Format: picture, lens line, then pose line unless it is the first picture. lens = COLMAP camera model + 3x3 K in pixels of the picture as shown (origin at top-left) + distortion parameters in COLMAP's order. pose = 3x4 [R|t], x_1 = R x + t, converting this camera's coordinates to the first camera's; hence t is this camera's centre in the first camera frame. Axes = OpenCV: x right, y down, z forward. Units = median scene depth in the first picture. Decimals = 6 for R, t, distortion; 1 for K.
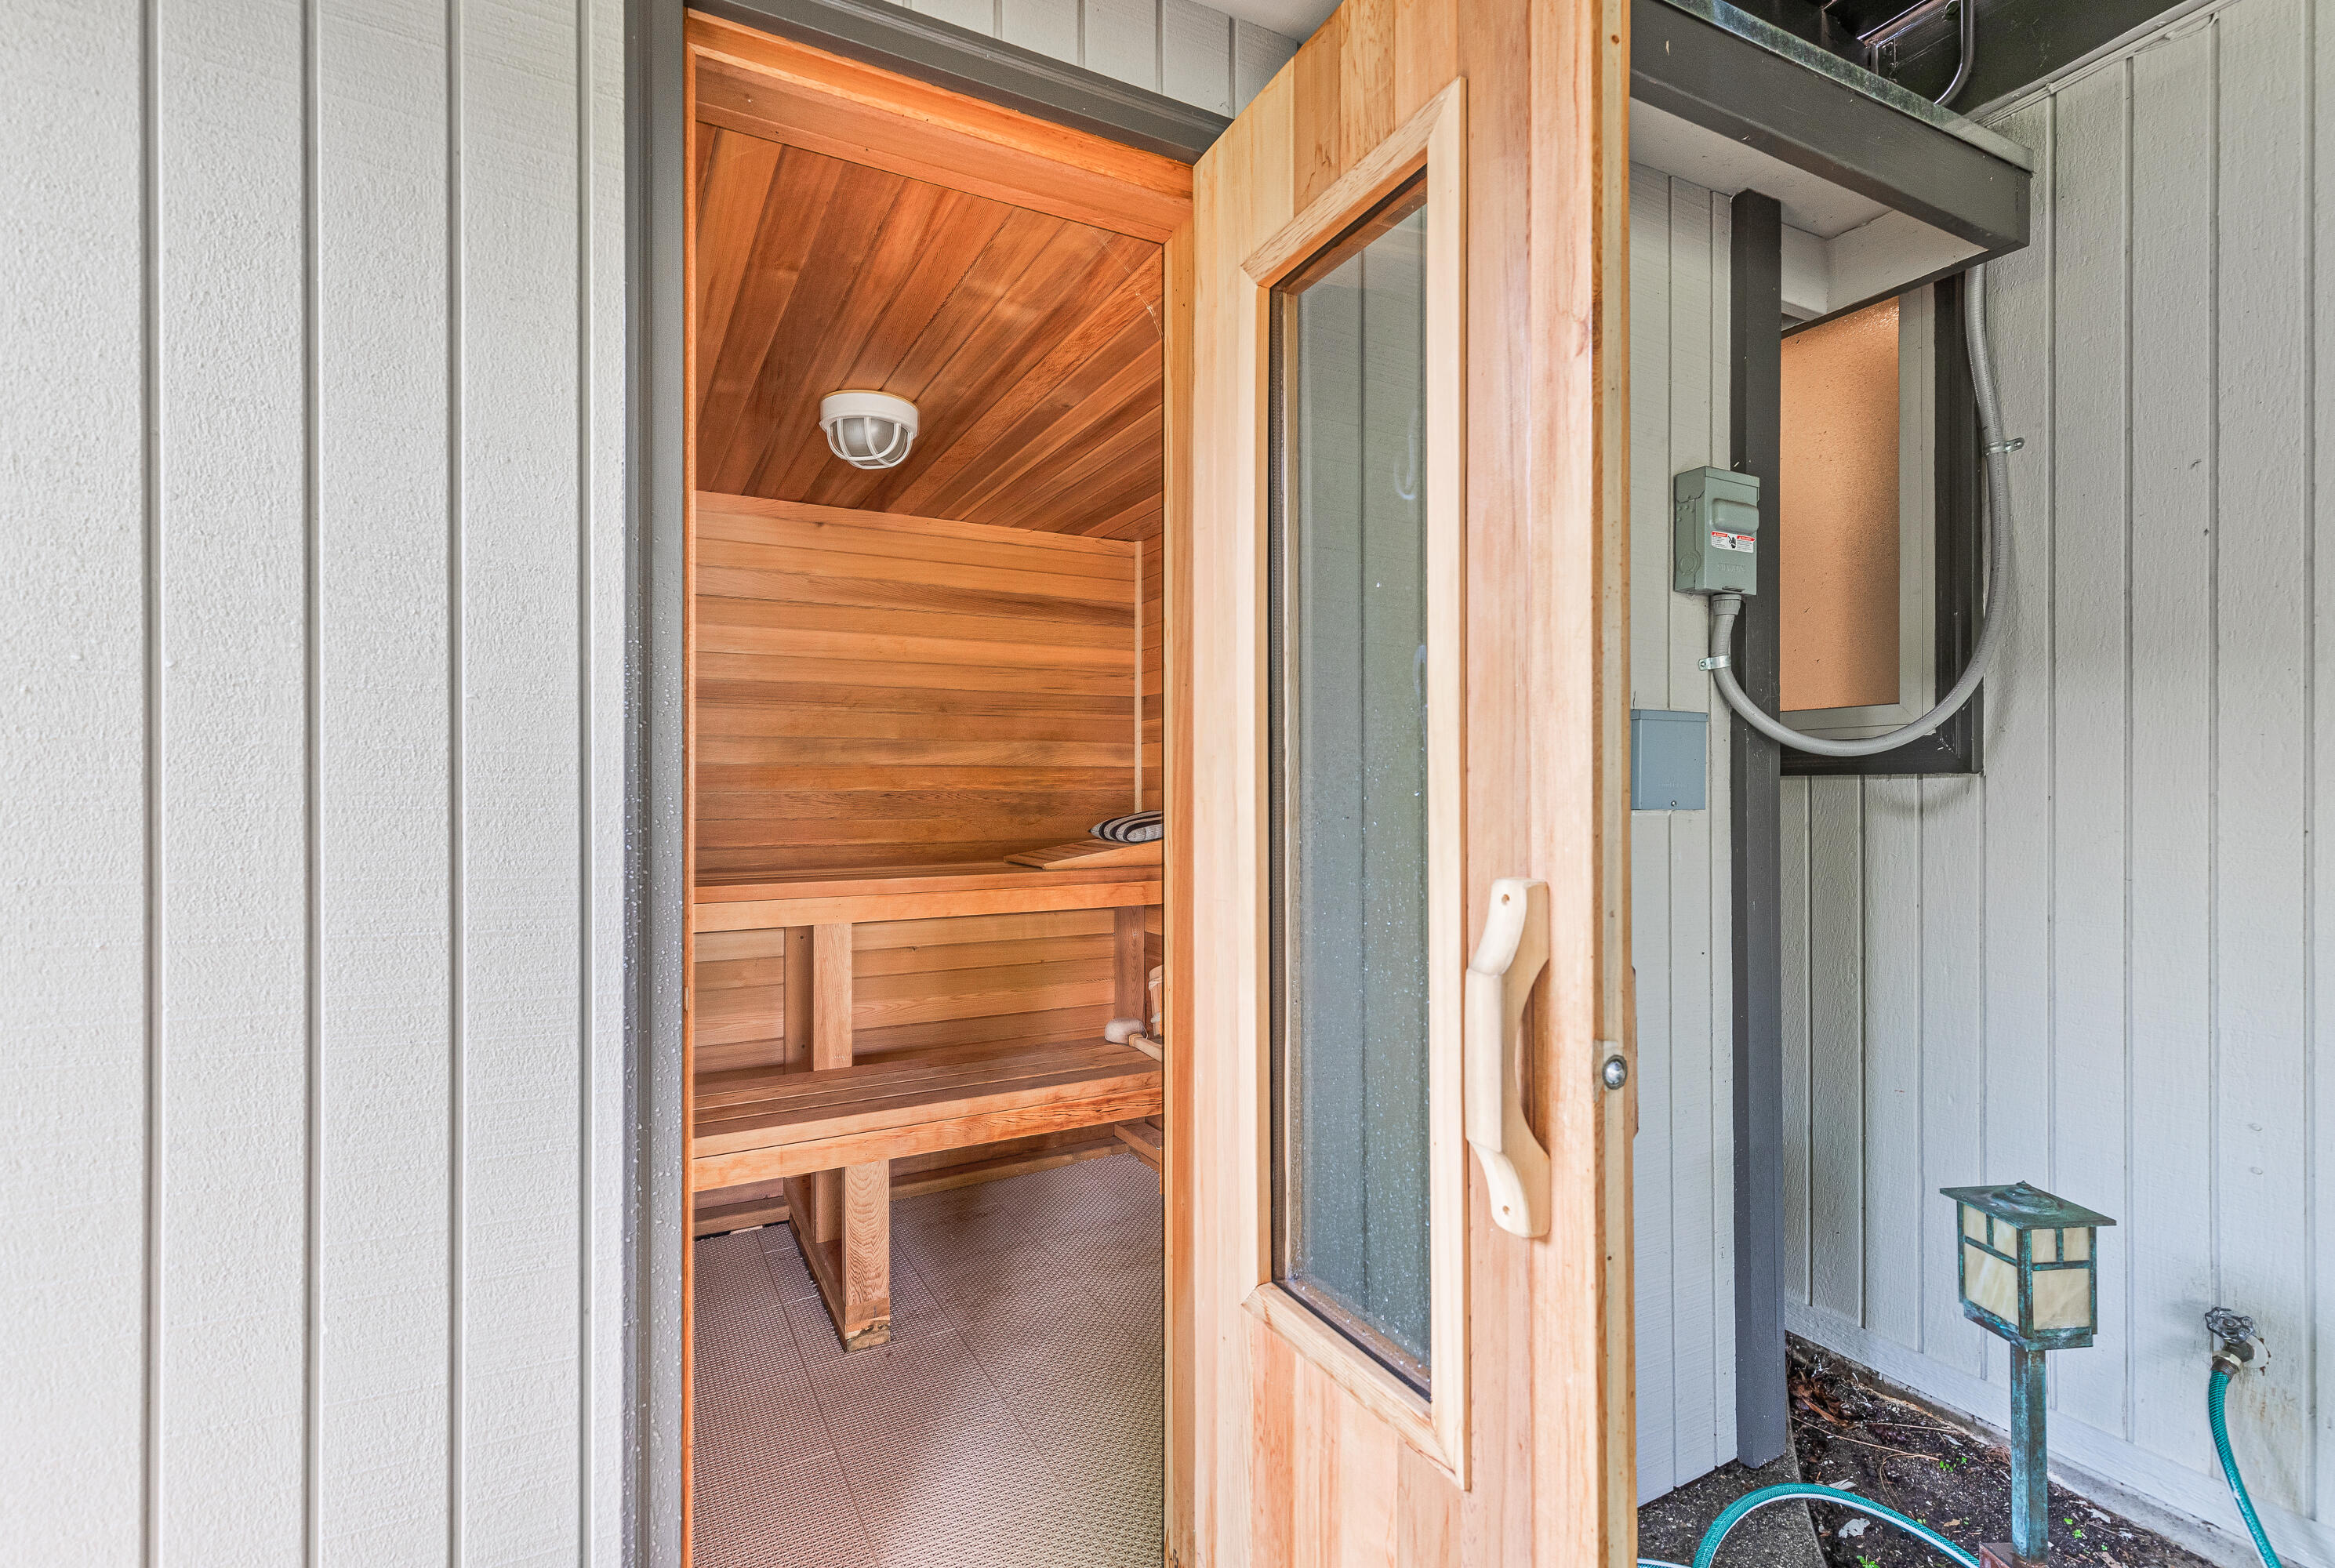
lens RADIAL K [[1104.8, 0, 1215.2], [0, 1104.8, 788.1], [0, 0, 1]] dist [0.012729, -0.000127]
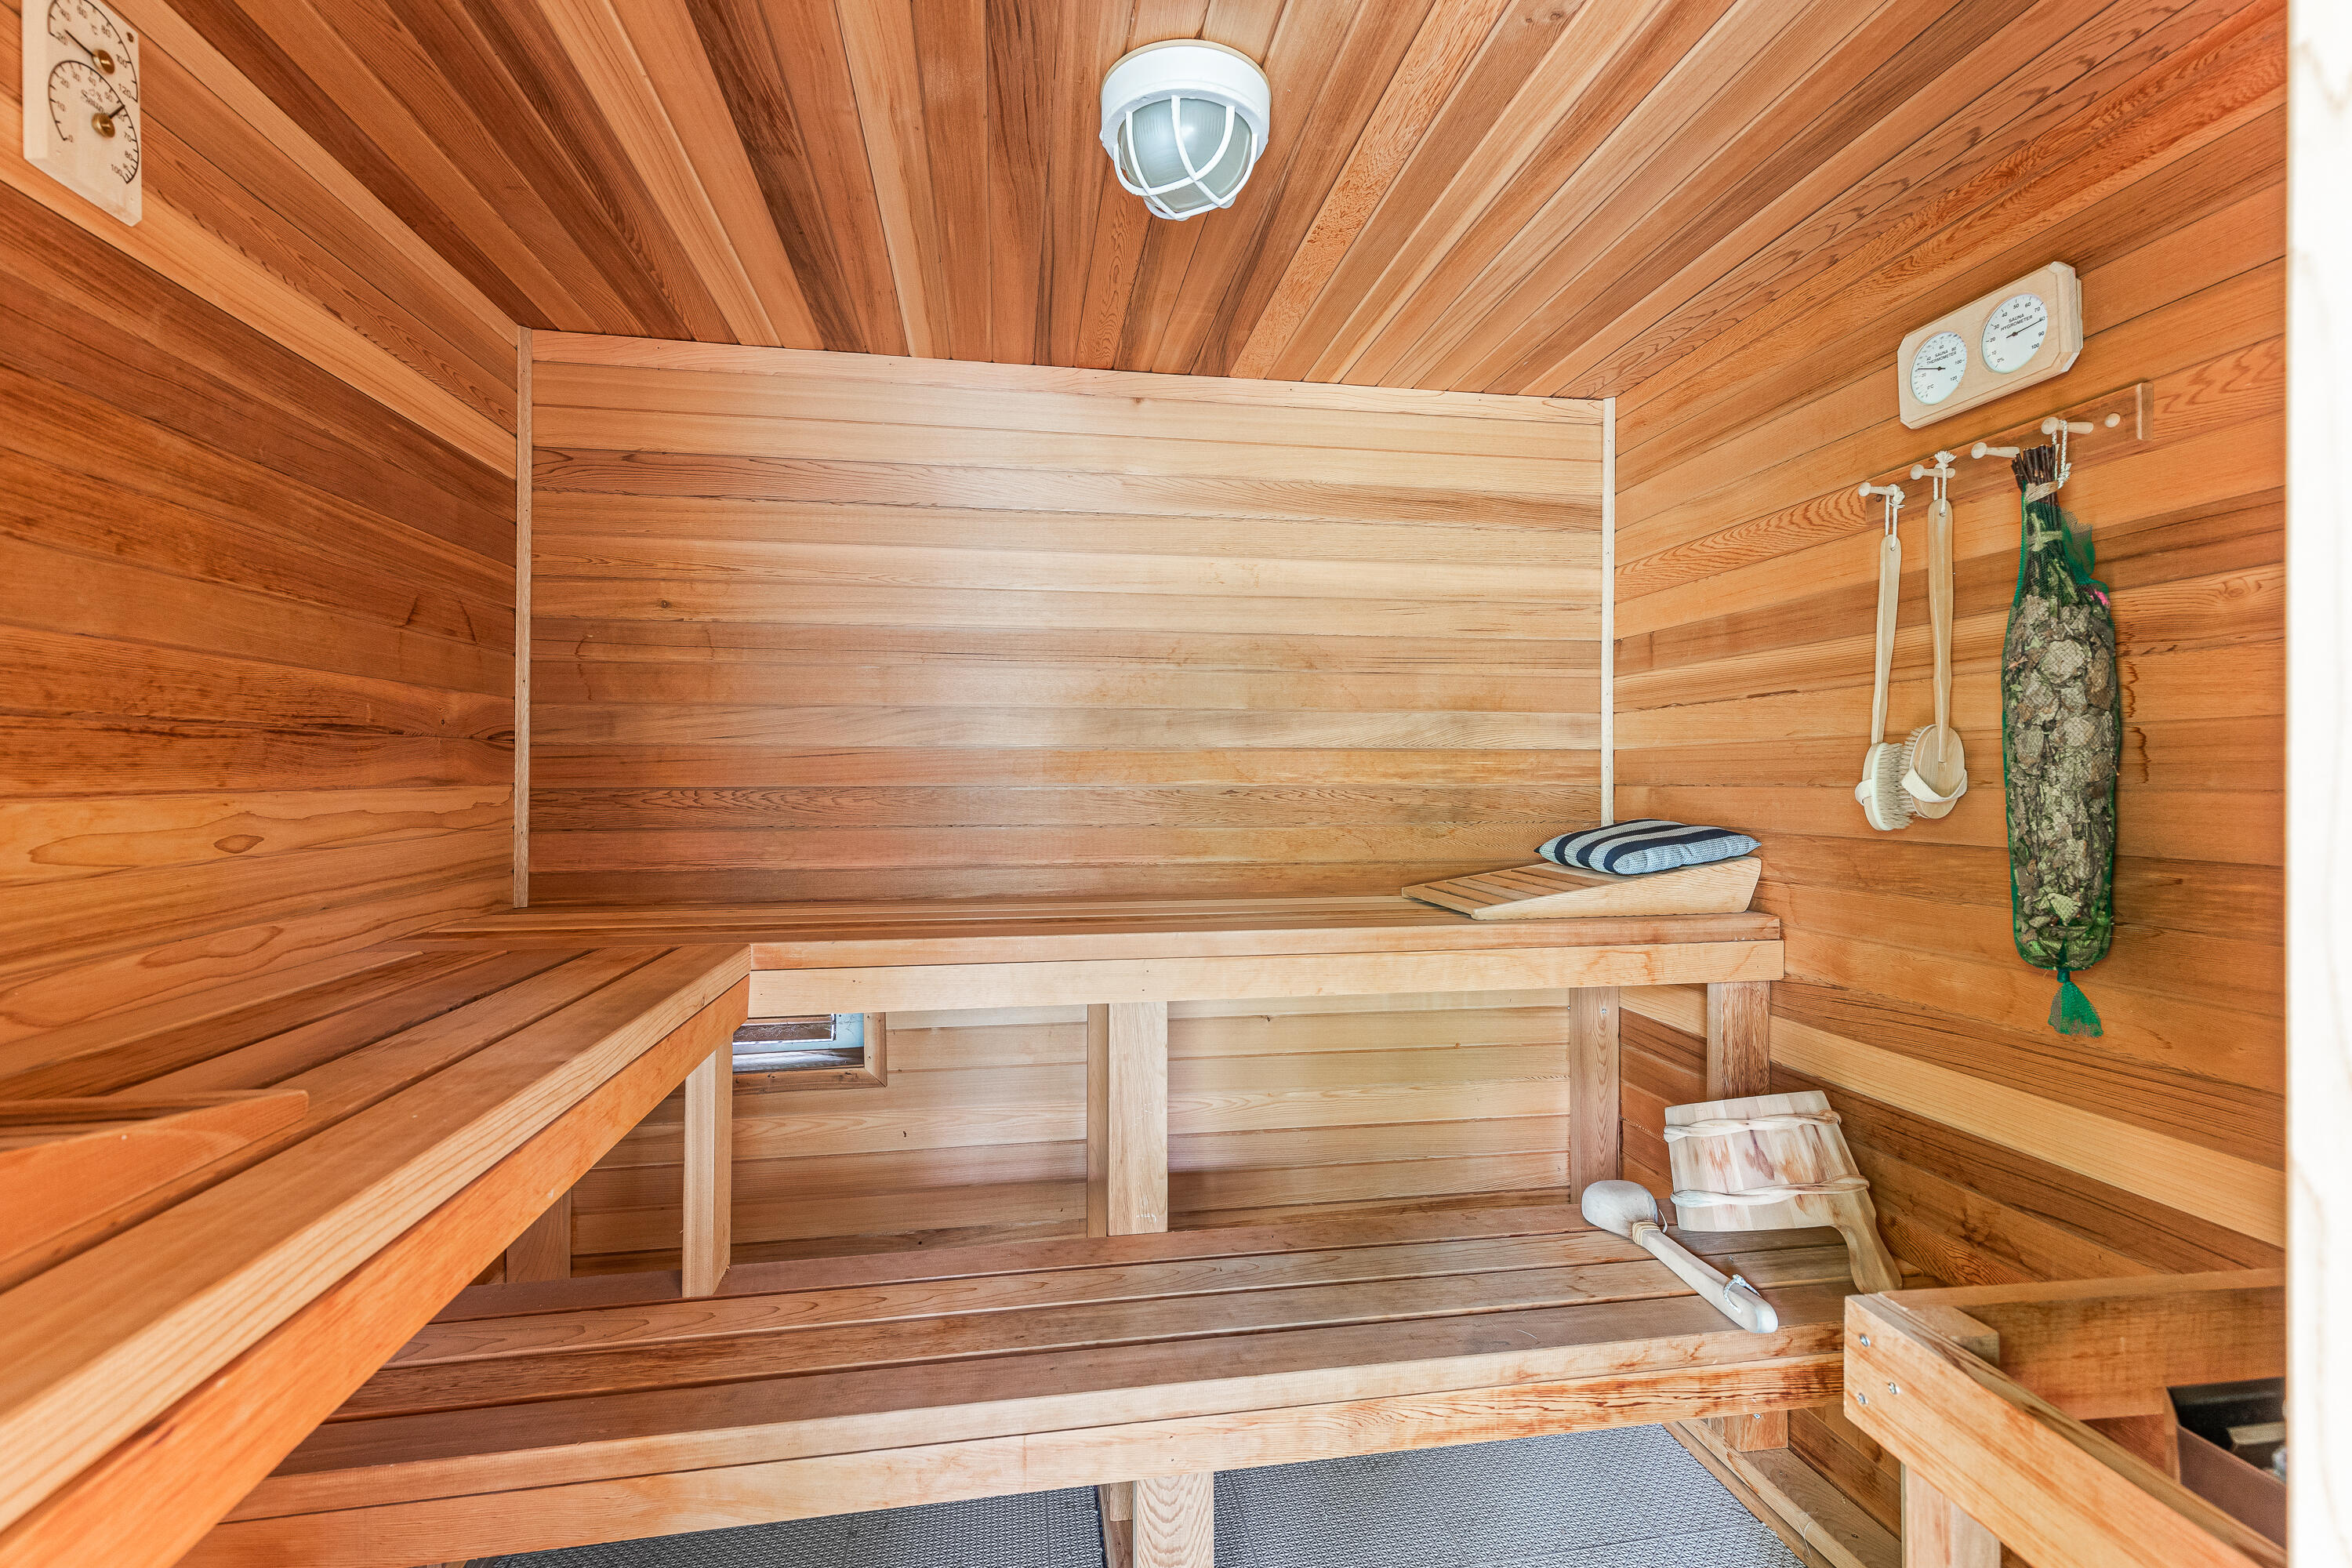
lens RADIAL K [[1112.9, 0, 1186.2], [0, 1112.9, 777.8], [0, 0, 1]] dist [0.012729, -0.000127]
pose [[0.938532, 0.002661, -0.345182, -0.086876], [-0.002073, 0.999996, 0.002071, -0.003983], [0.345186, -0.001228, 0.938533, 0.352646]]
